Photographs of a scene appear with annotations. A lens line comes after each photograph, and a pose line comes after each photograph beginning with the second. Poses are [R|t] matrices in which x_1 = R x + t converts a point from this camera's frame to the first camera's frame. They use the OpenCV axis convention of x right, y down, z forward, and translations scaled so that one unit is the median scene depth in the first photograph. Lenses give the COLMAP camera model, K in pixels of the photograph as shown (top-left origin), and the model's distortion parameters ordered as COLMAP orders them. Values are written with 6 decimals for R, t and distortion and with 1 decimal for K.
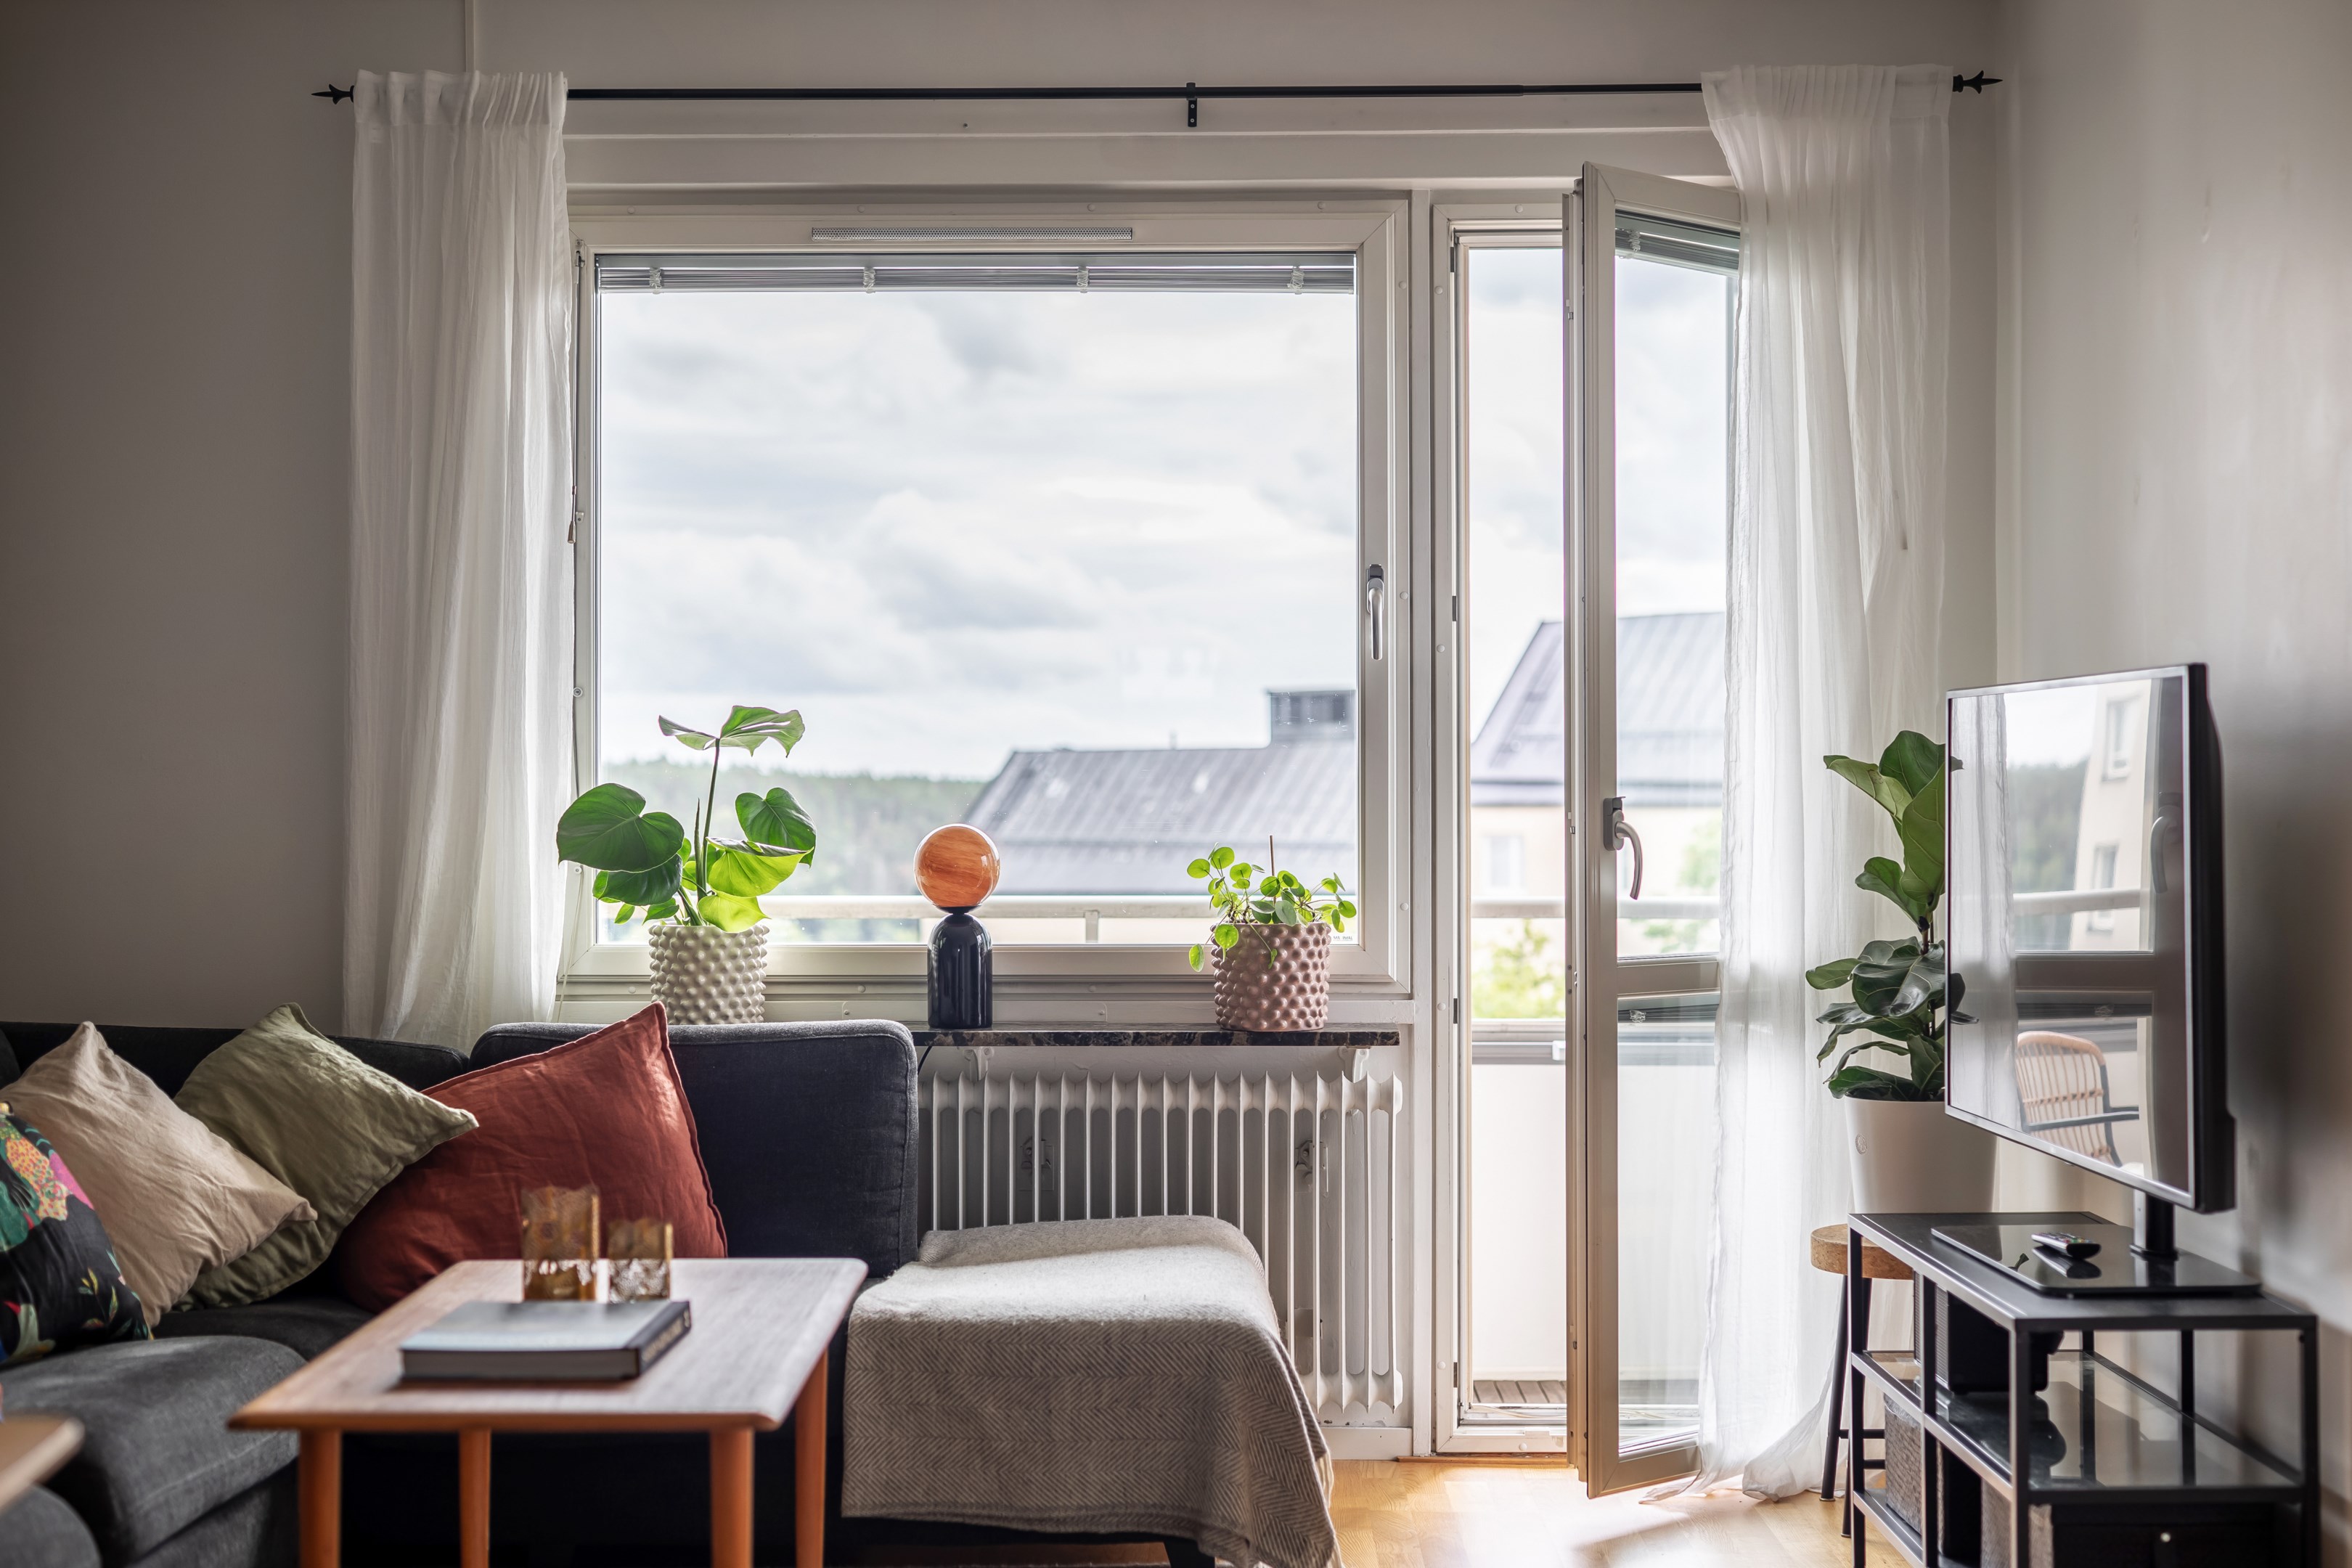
lens RADIAL K [[3298.0, 0, 1186.5], [0, 3298.0, 785.0], [0, 0, 1]] dist [-0.007529, 0.098363]
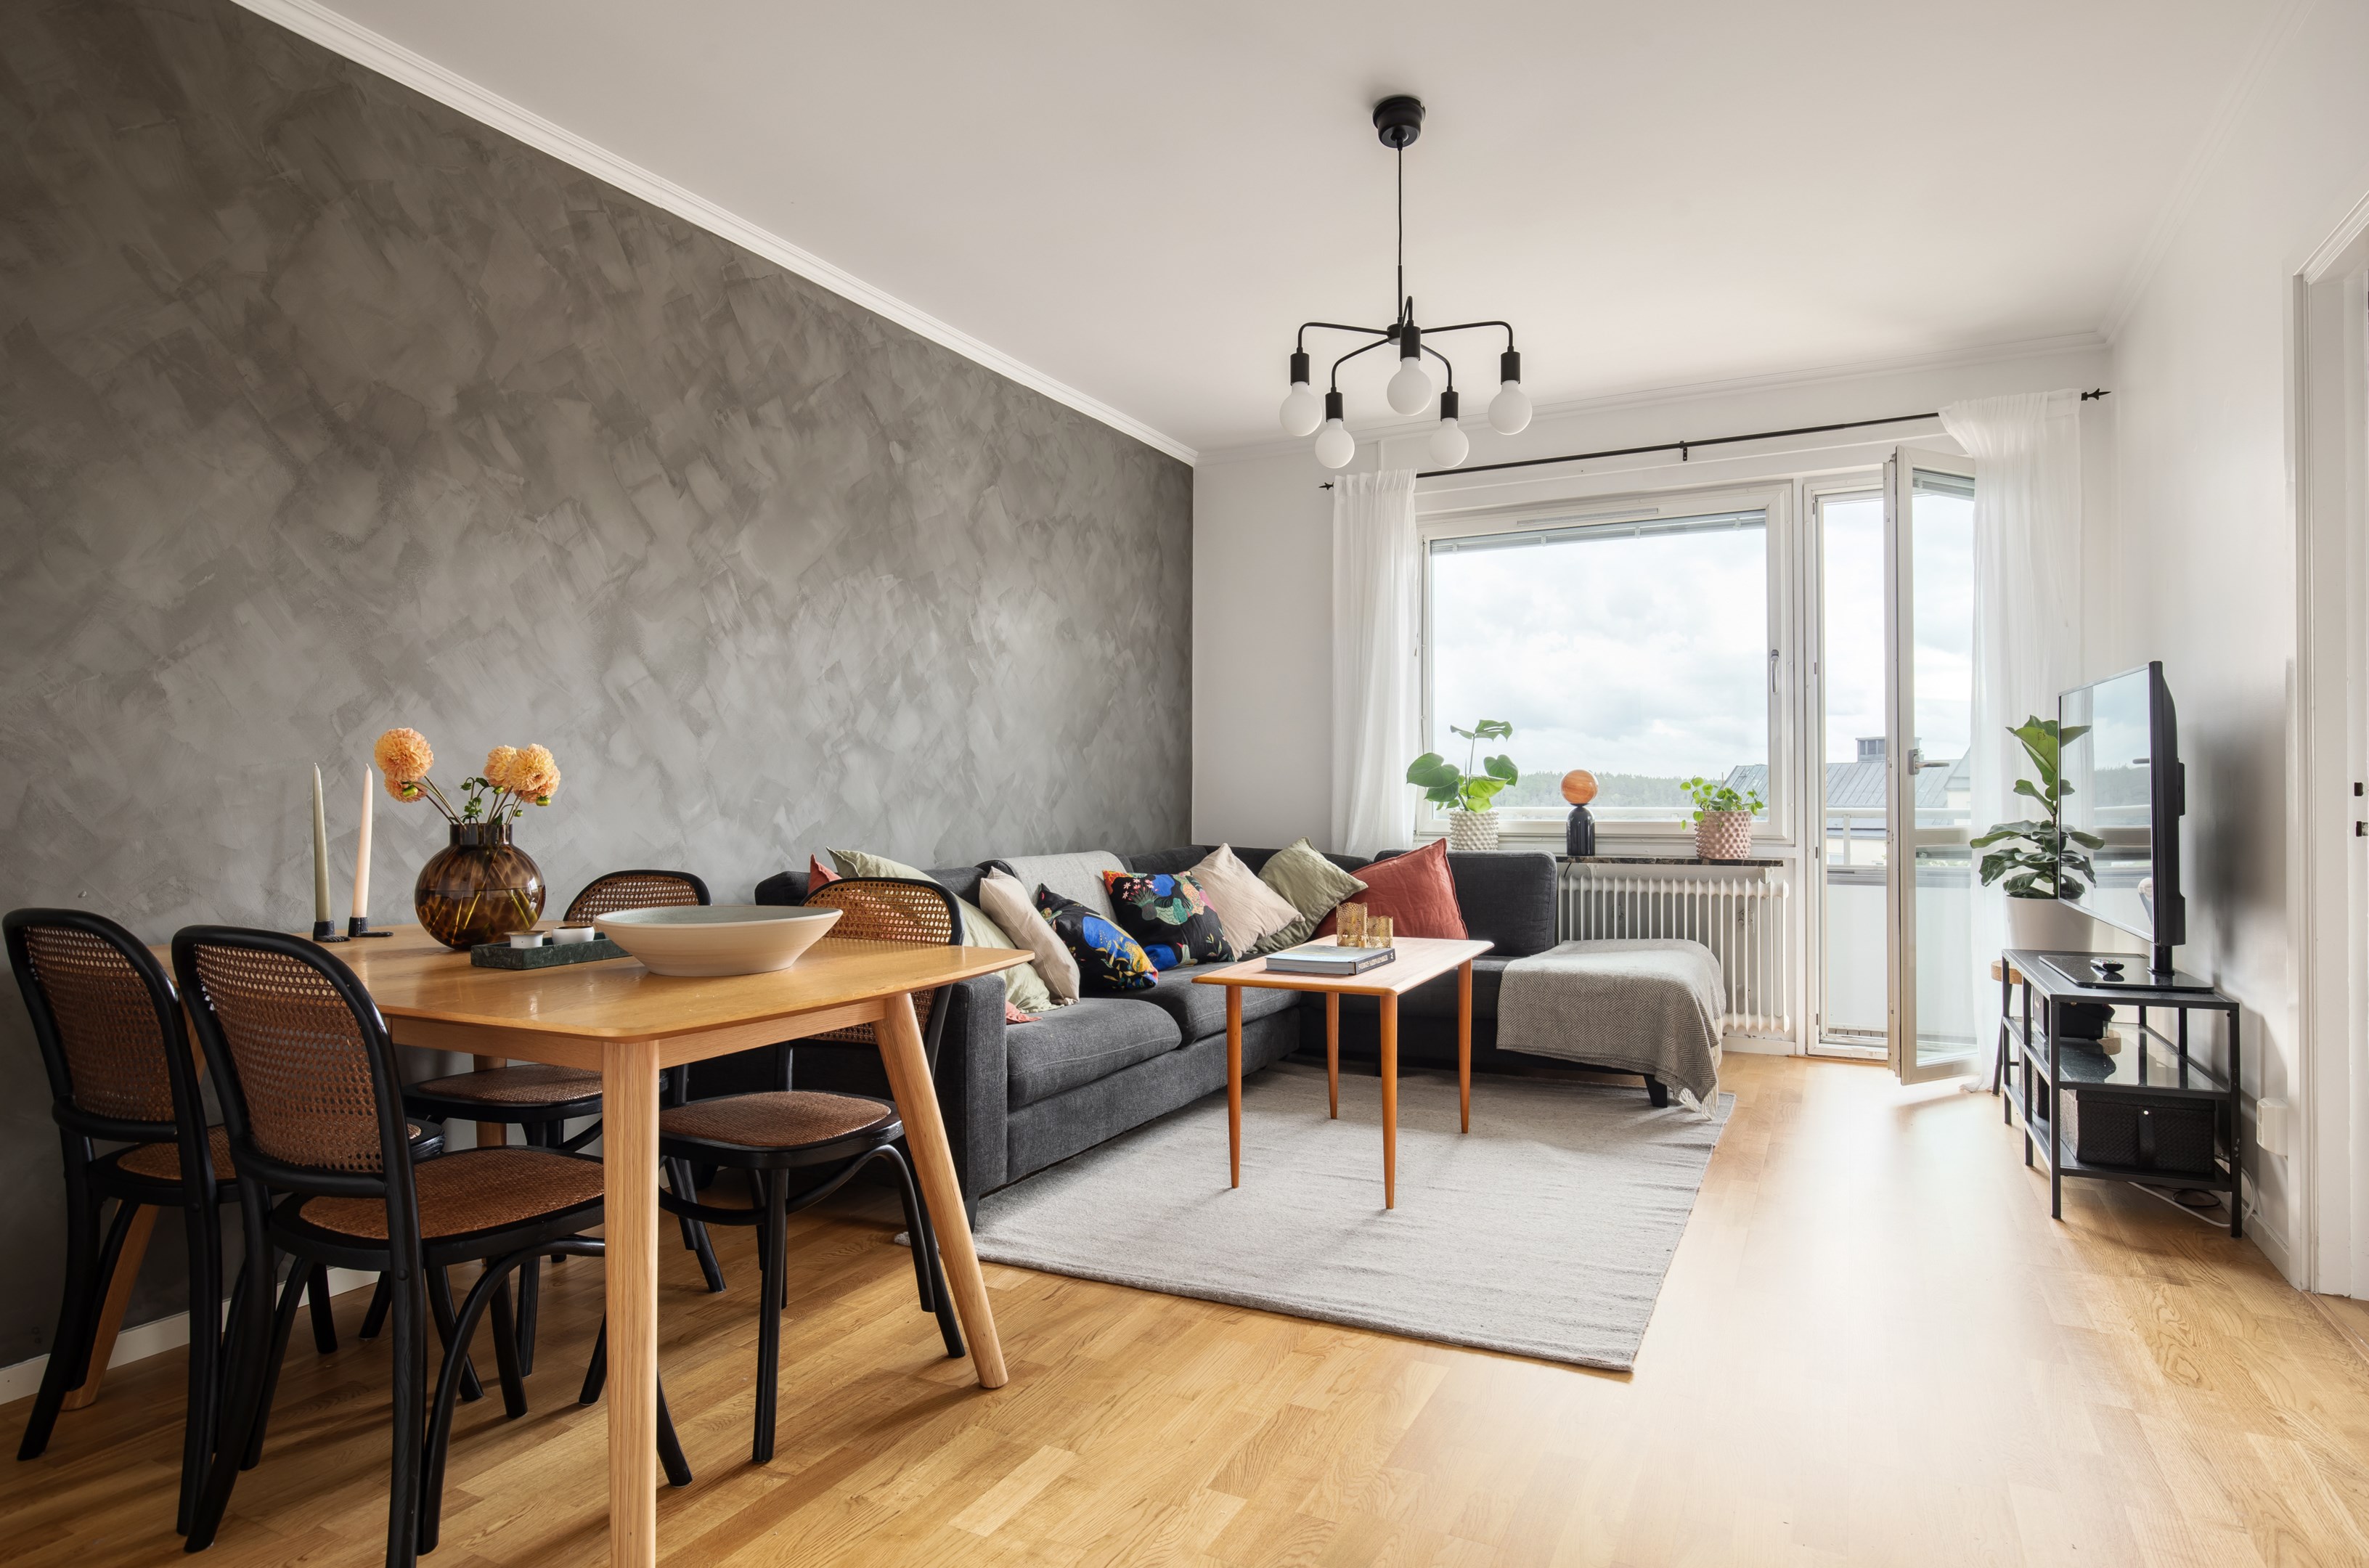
lens RADIAL K [[1310.1, 0, 1186.6], [0, 1310.1, 787.0], [0, 0, 1]] dist [-0.007352, 0.000284]
pose [[0.896157, -0.004408, -0.443716, 0.095689], [0.005287, 0.999986, 0.000743, 0.023165], [0.443706, -0.003012, 0.896167, 0.041467]]
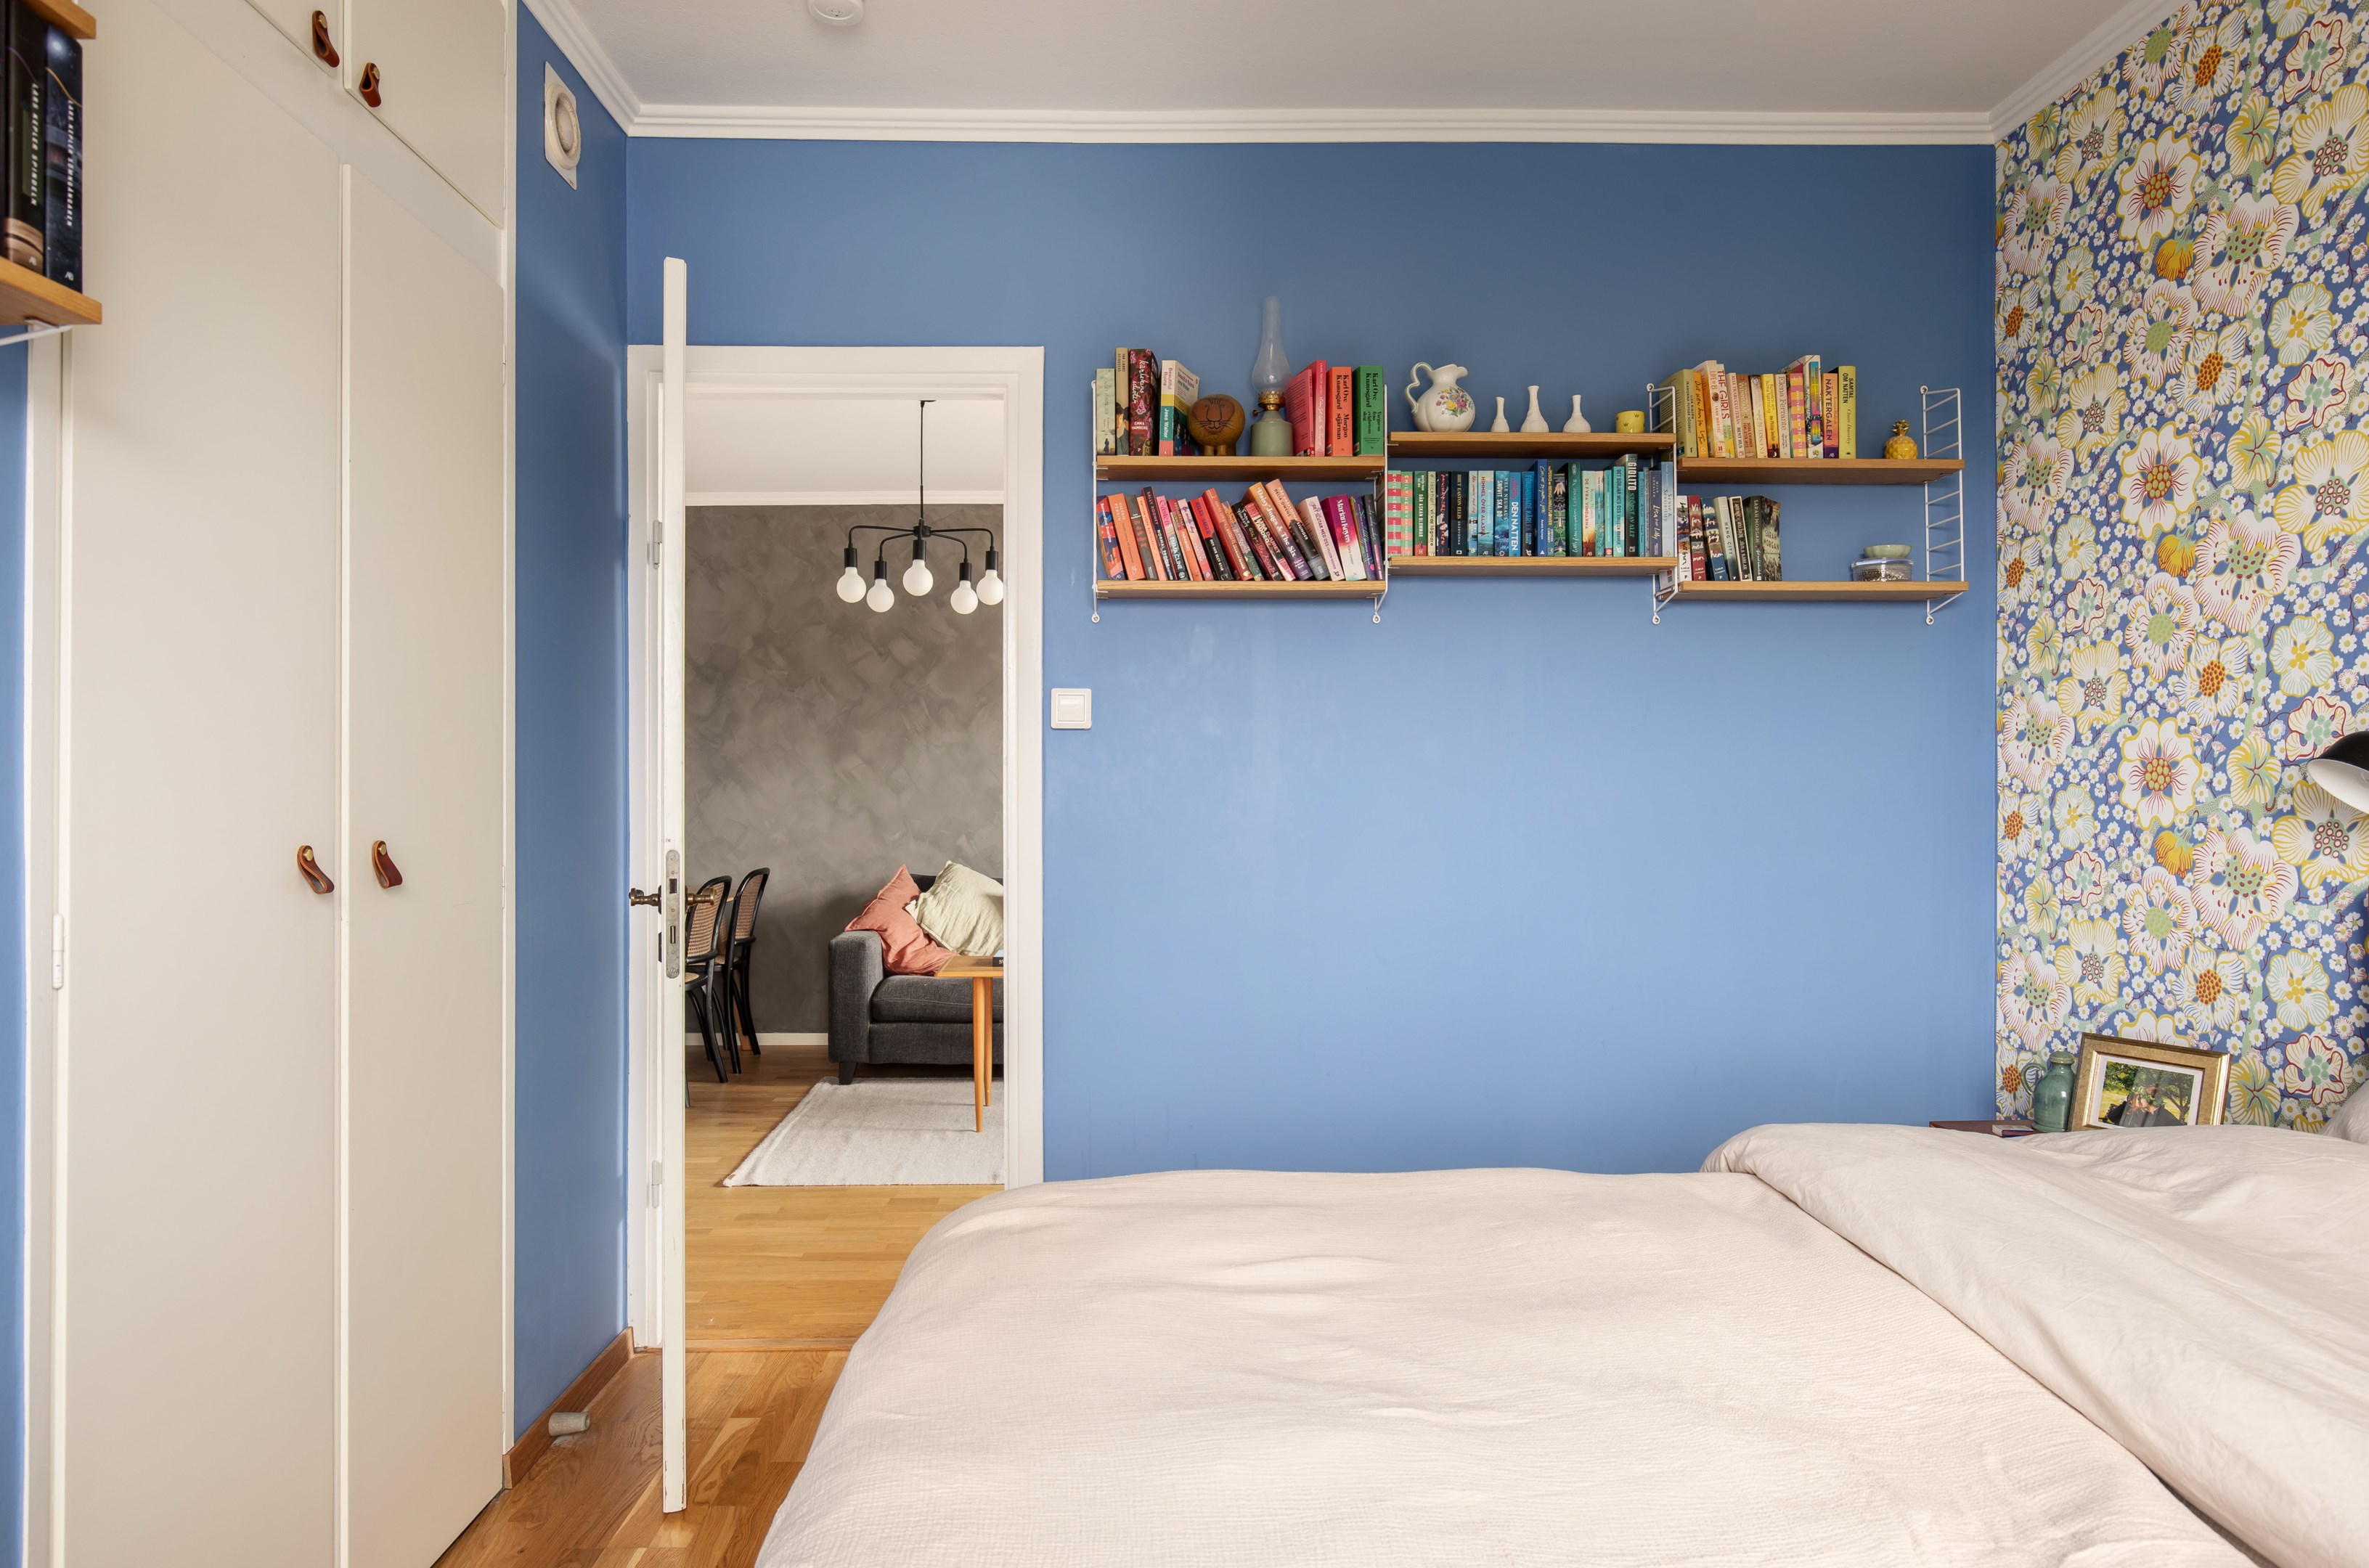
lens RADIAL K [[1406.9, 0, 1139.5], [0, 1406.9, 775.3], [0, 0, 1]] dist [-0.000855, 0.000162]
pose [[0.023822, -0.015218, -0.999600, 0.810528], [0.010264, 0.999835, -0.014977, 0.001210], [0.999664, -0.009903, 0.023975, 0.686405]]
